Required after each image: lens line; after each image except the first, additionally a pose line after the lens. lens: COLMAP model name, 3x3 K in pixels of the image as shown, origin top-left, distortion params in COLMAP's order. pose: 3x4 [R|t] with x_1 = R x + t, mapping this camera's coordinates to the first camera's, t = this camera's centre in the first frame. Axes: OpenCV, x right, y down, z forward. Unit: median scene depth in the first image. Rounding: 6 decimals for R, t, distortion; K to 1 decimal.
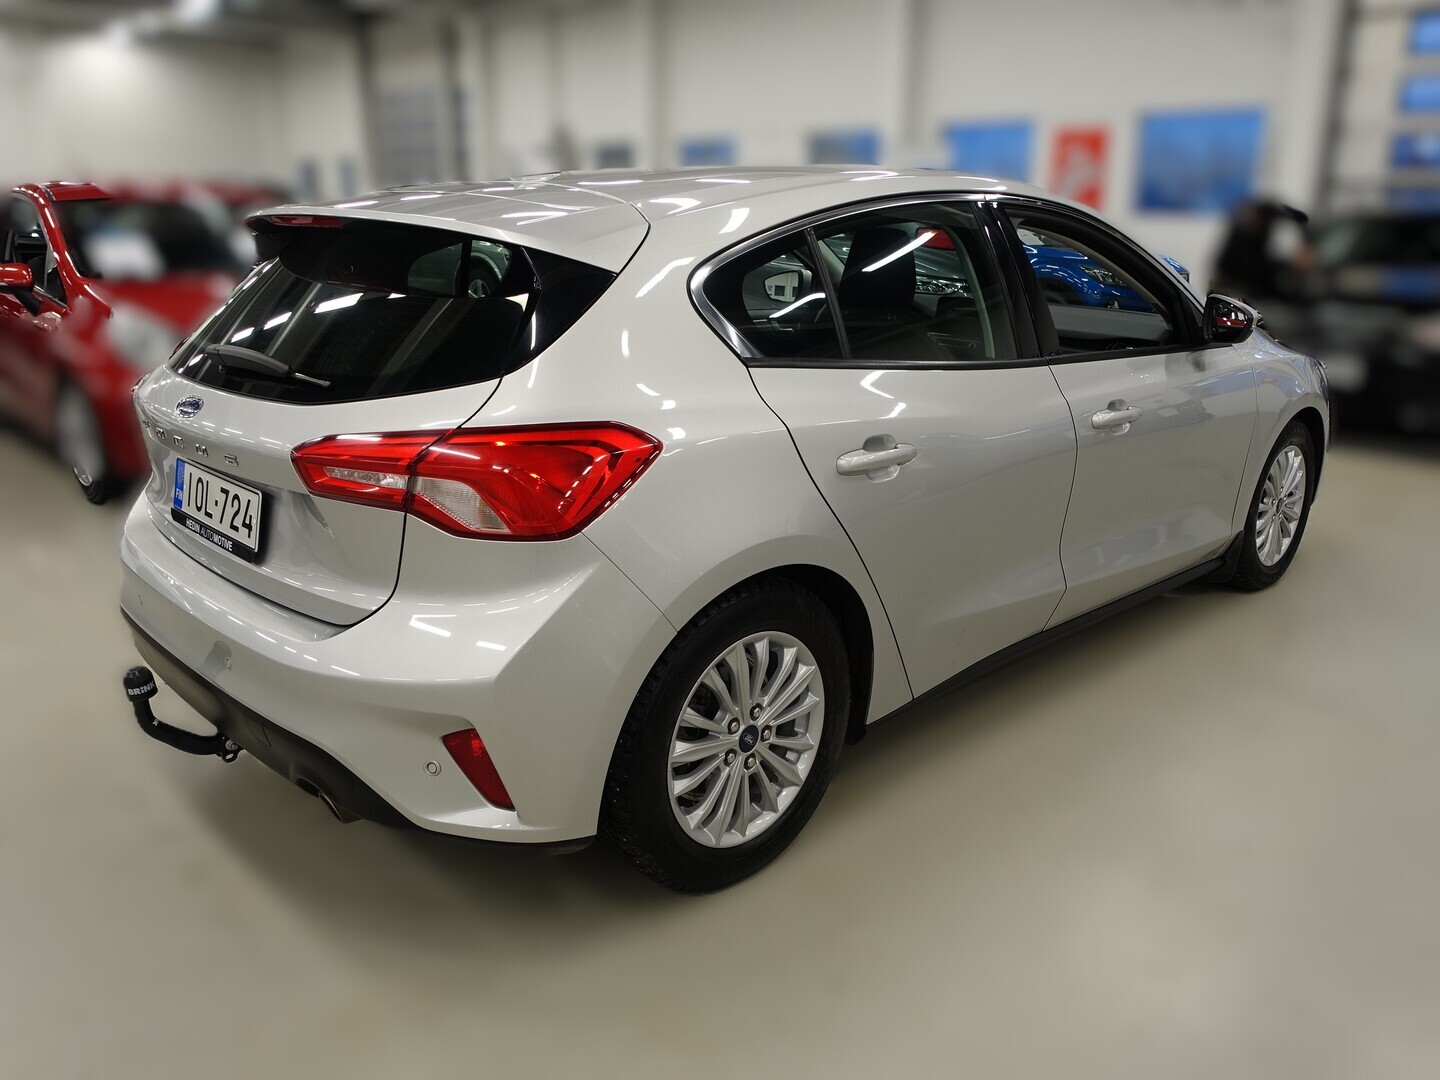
lens RADIAL K [[1103.8, 0, 720.0], [0, 1103.8, 540.0], [0, 0, 1]] dist [-0.010332, 0.012750]
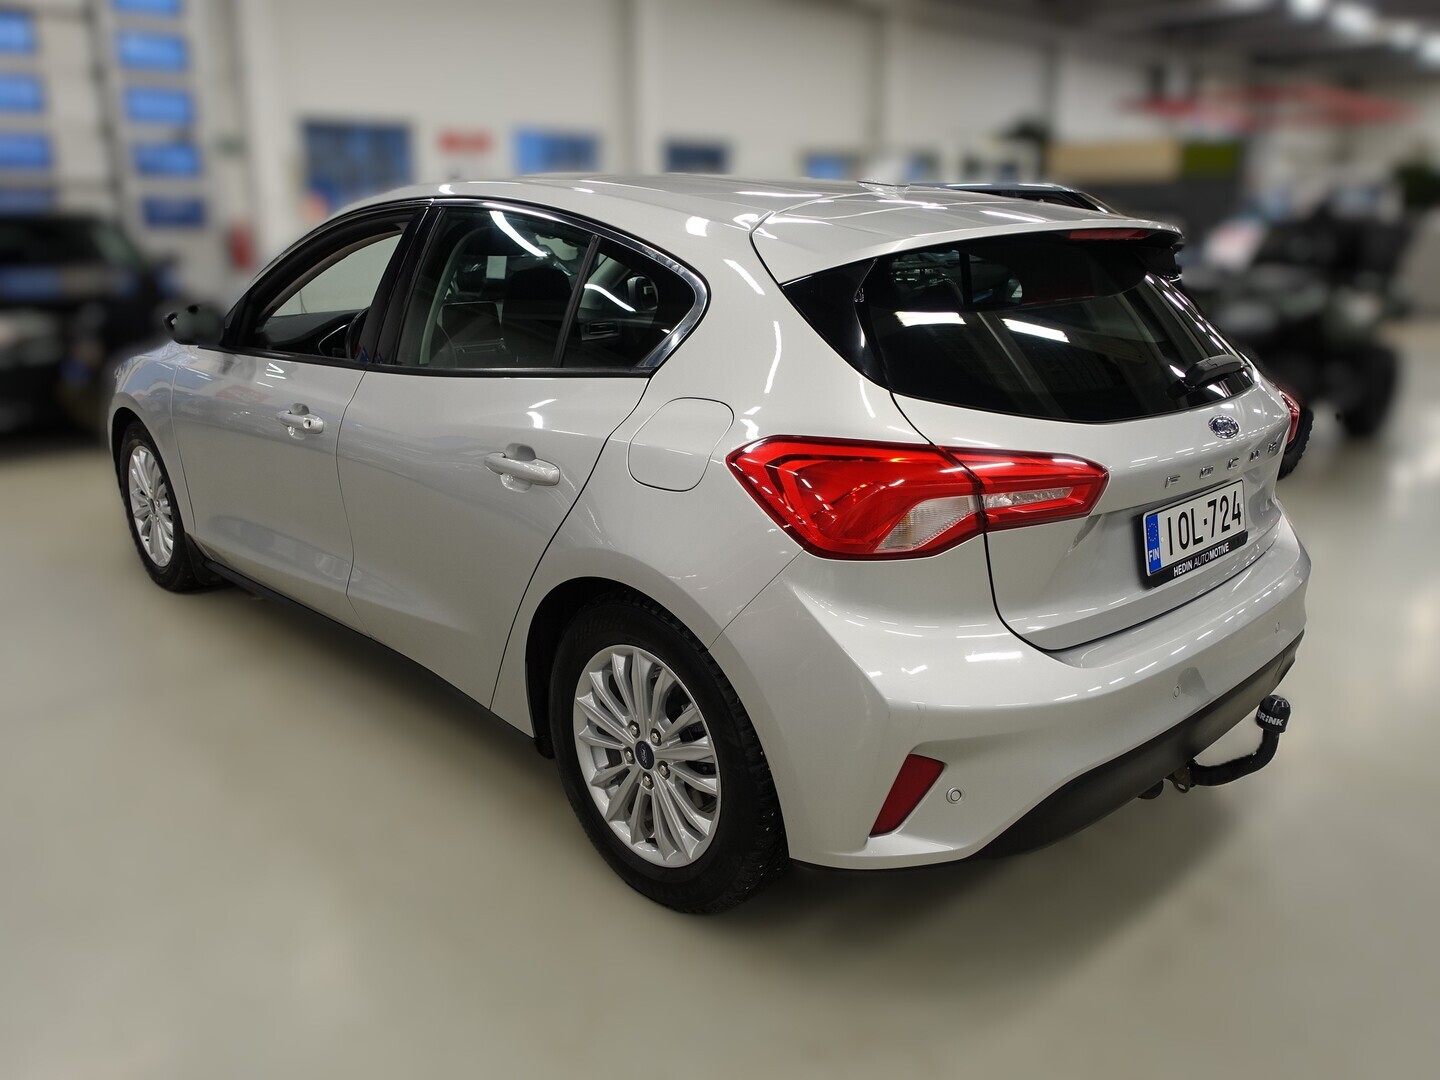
lens RADIAL K [[1173.2, 0, 720.0], [0, 1173.2, 540.0], [0, 0, 1]] dist [-0.051306, -0.002294]
pose [[-0.031809, -0.274016, 0.961199, -1.167957], [0.278160, 0.921266, 0.271837, -0.340973], [-0.960008, 0.276014, 0.046915, 1.107081]]
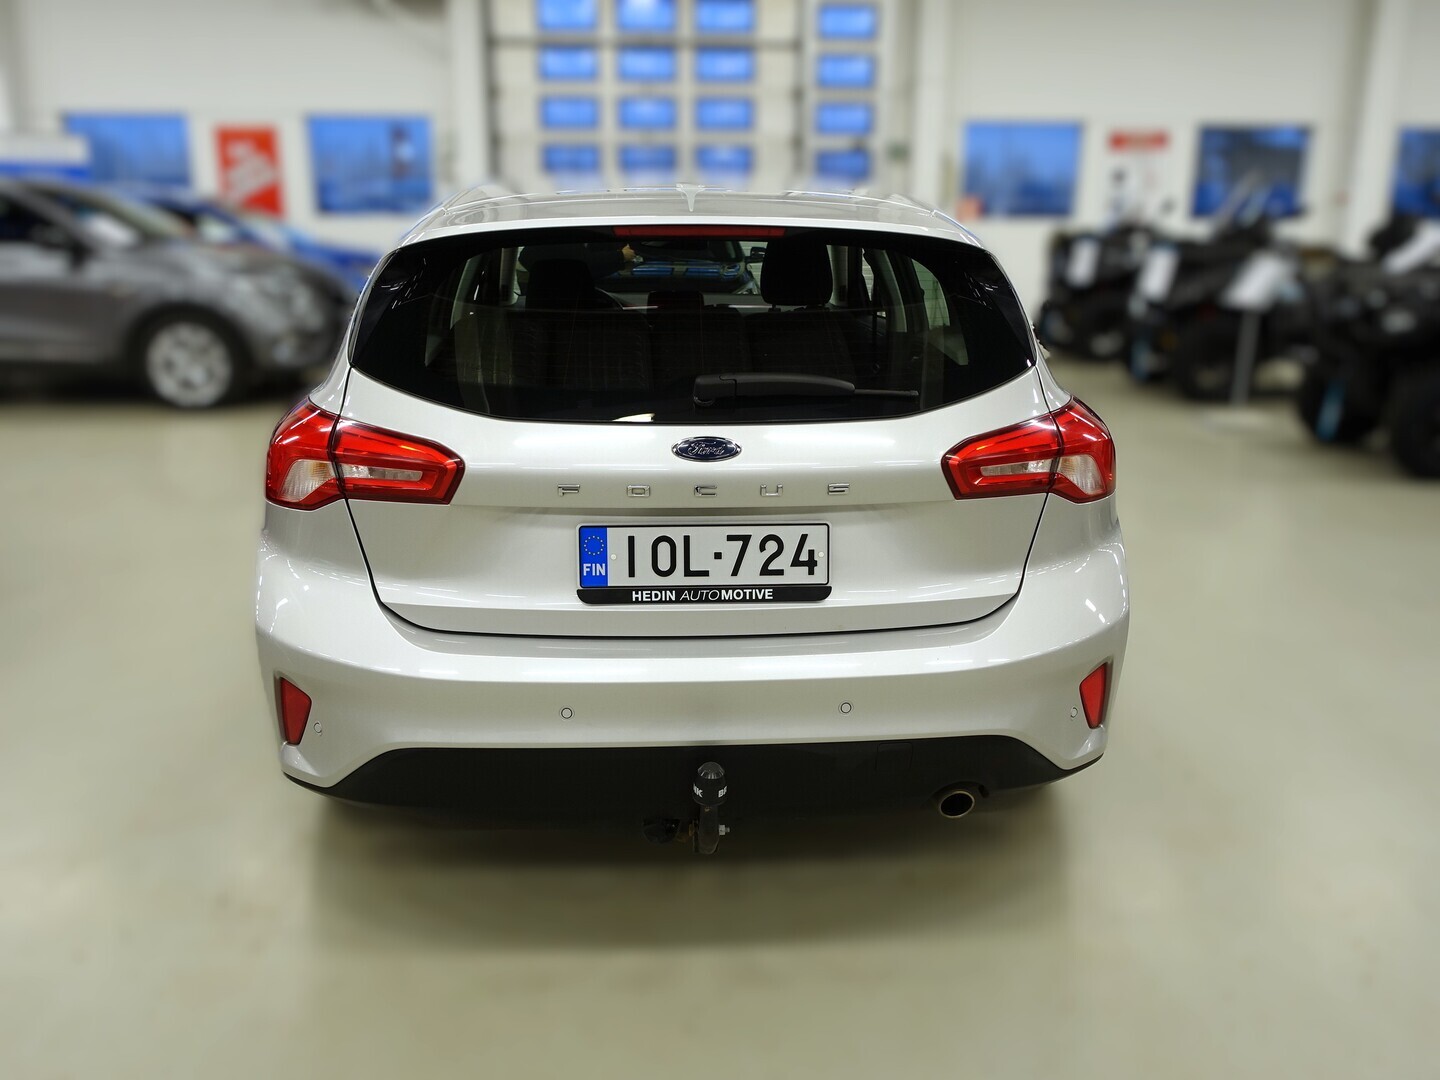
lens RADIAL K [[1103.8, 0, 720.0], [0, 1103.8, 540.0], [0, 0, 1]] dist [-0.010332, 0.012750]
pose [[0.666234, -0.218453, 0.713030, -0.870461], [0.216687, 0.971588, 0.095203, -0.103907], [-0.713568, 0.091077, 0.694640, 0.310227]]
